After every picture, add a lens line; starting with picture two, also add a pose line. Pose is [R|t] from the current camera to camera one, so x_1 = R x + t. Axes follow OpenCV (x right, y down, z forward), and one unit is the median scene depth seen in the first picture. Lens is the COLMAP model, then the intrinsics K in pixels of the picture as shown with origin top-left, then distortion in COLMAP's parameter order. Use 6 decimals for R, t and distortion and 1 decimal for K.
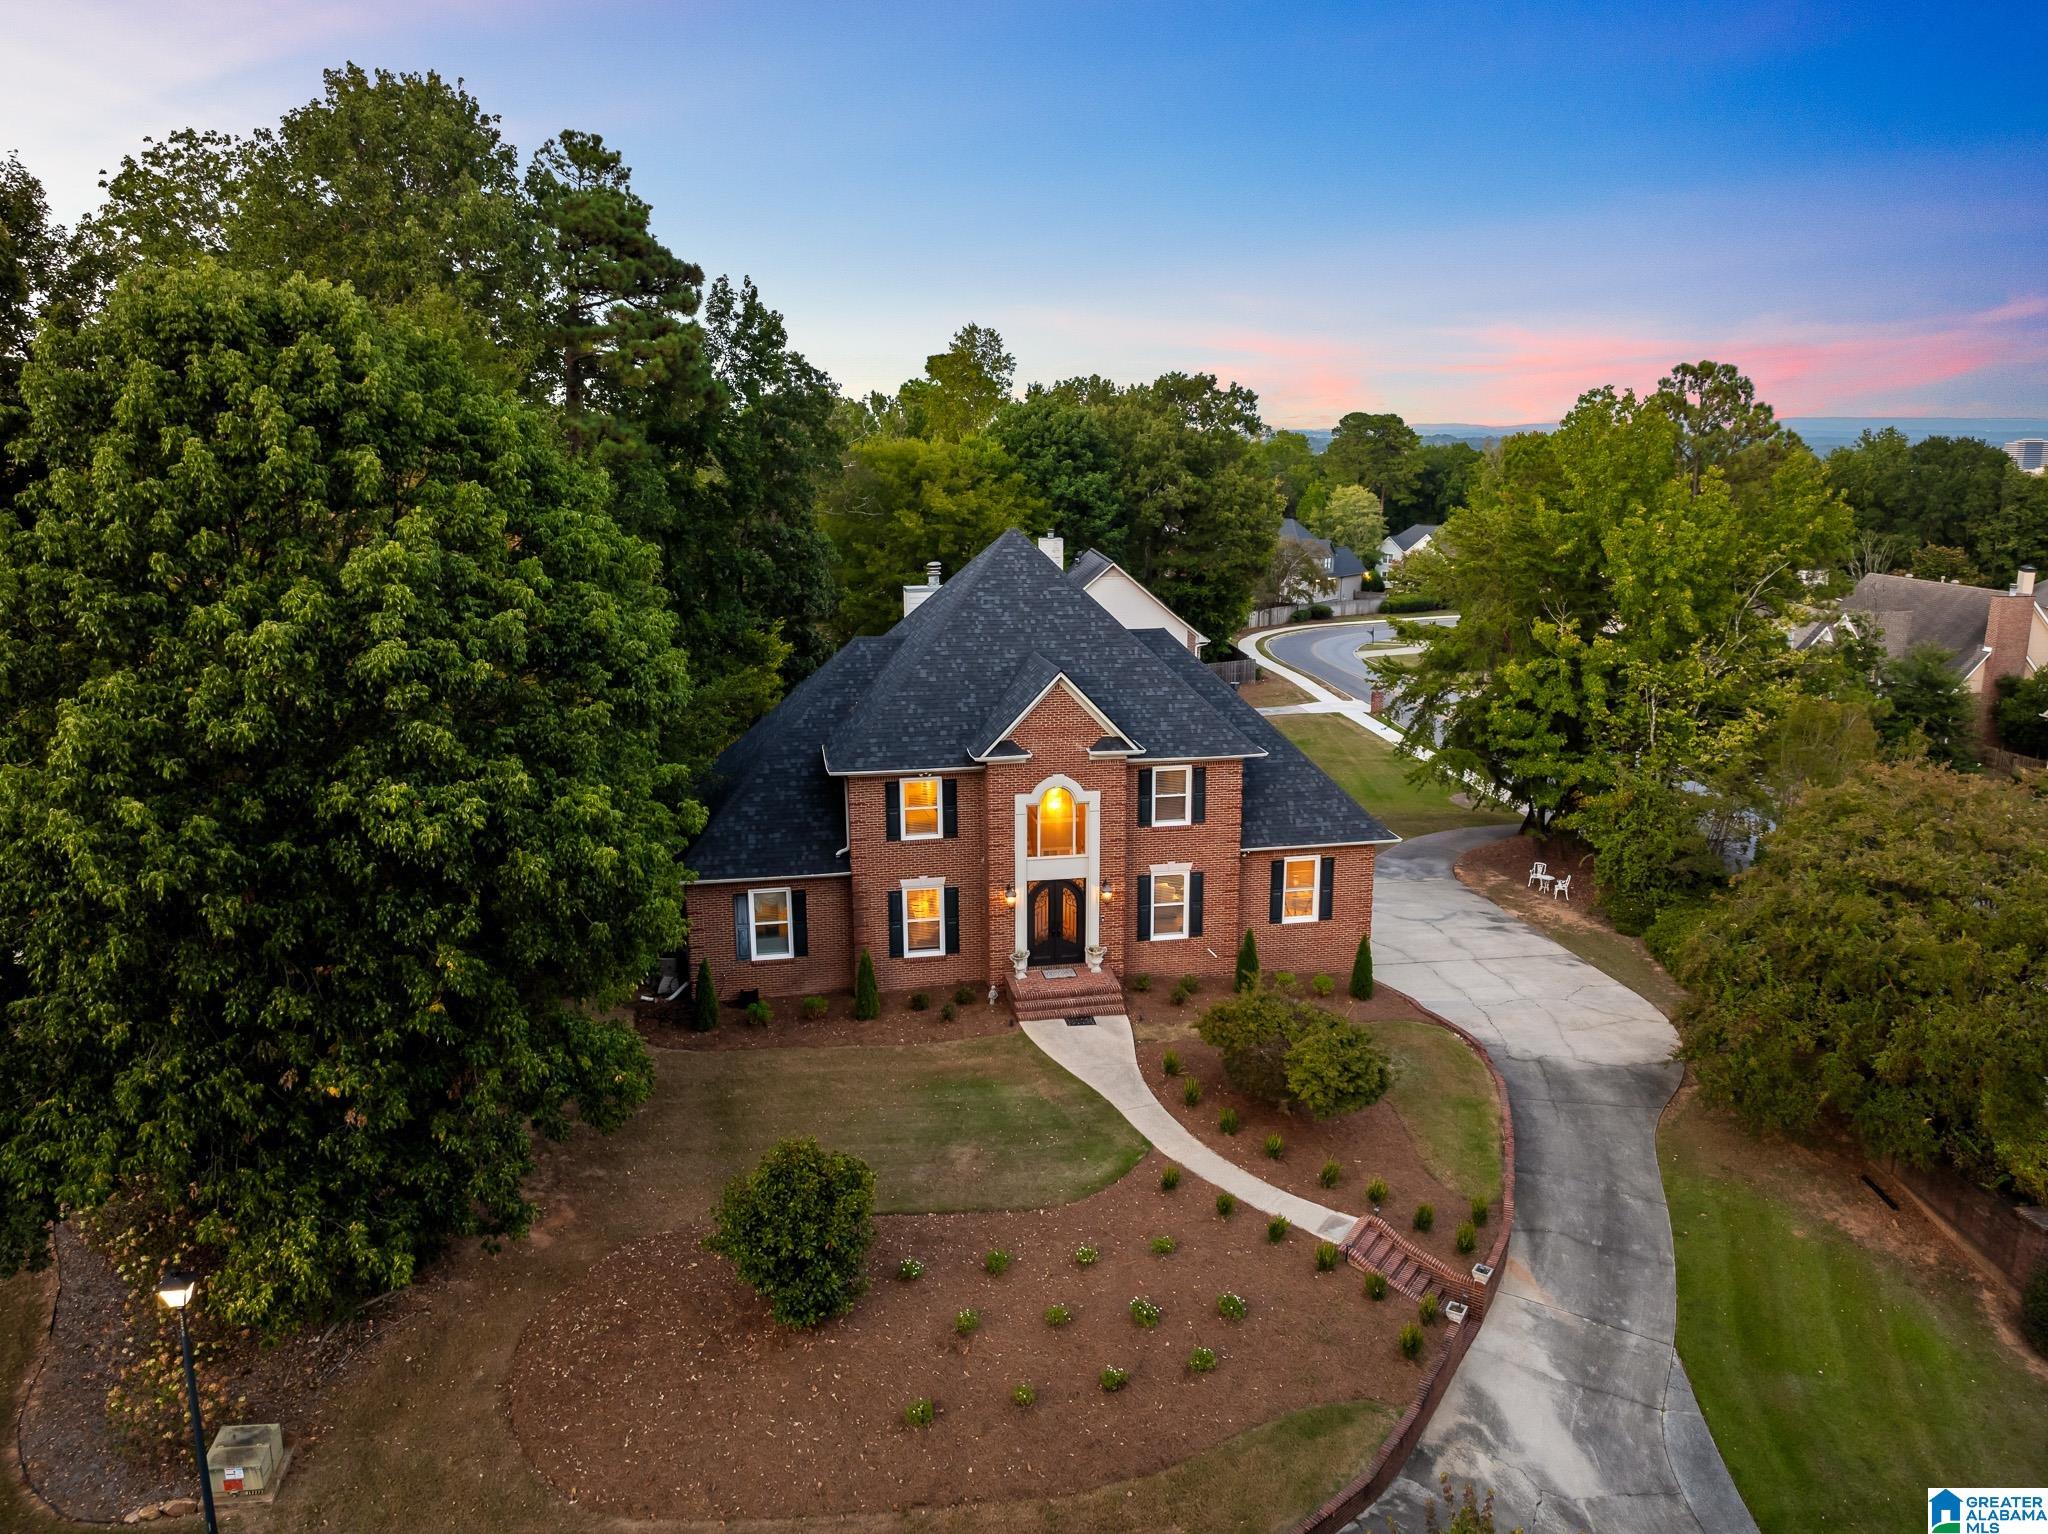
lens RADIAL K [[1441.3, 0, 1028.9], [0, 1441.3, 755.9], [0, 0, 1]] dist [-0.044459, 0.002517]
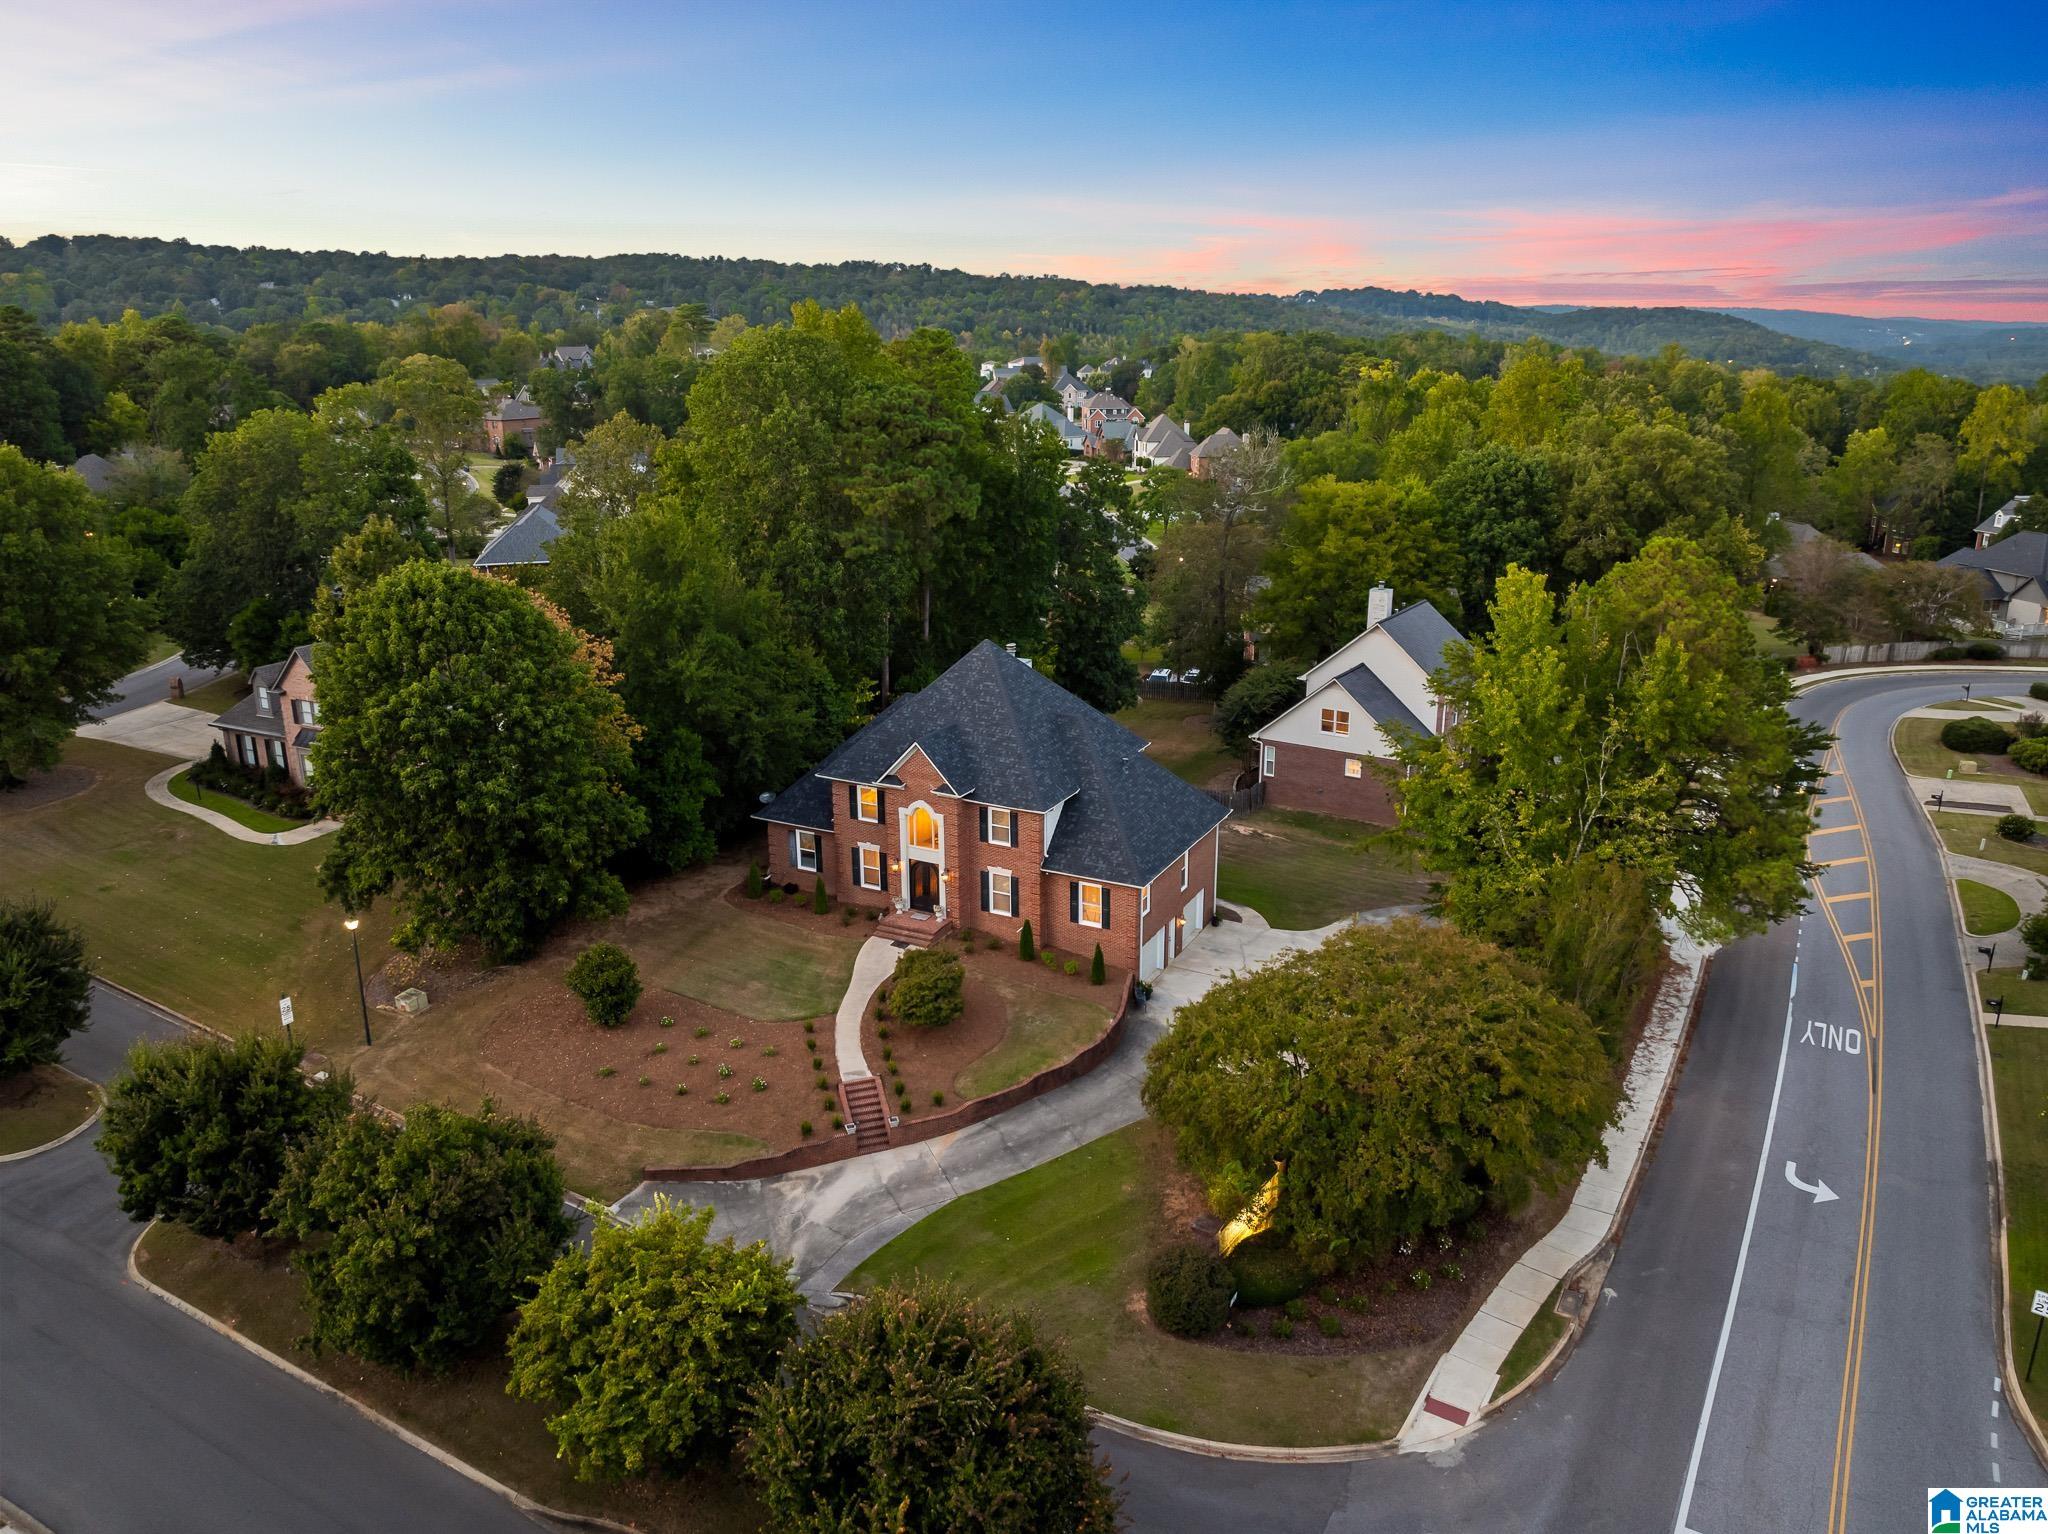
lens RADIAL K [[1439.3, 0, 1028.9], [0, 1439.3, 760.5], [0, 0, 1]] dist [-0.045377, 0.009155]
pose [[0.785647, 0.177932, -0.592536, 1.081737], [-0.131901, 0.983903, 0.120567, -0.246258], [0.604451, -0.016566, 0.796470, -0.251943]]
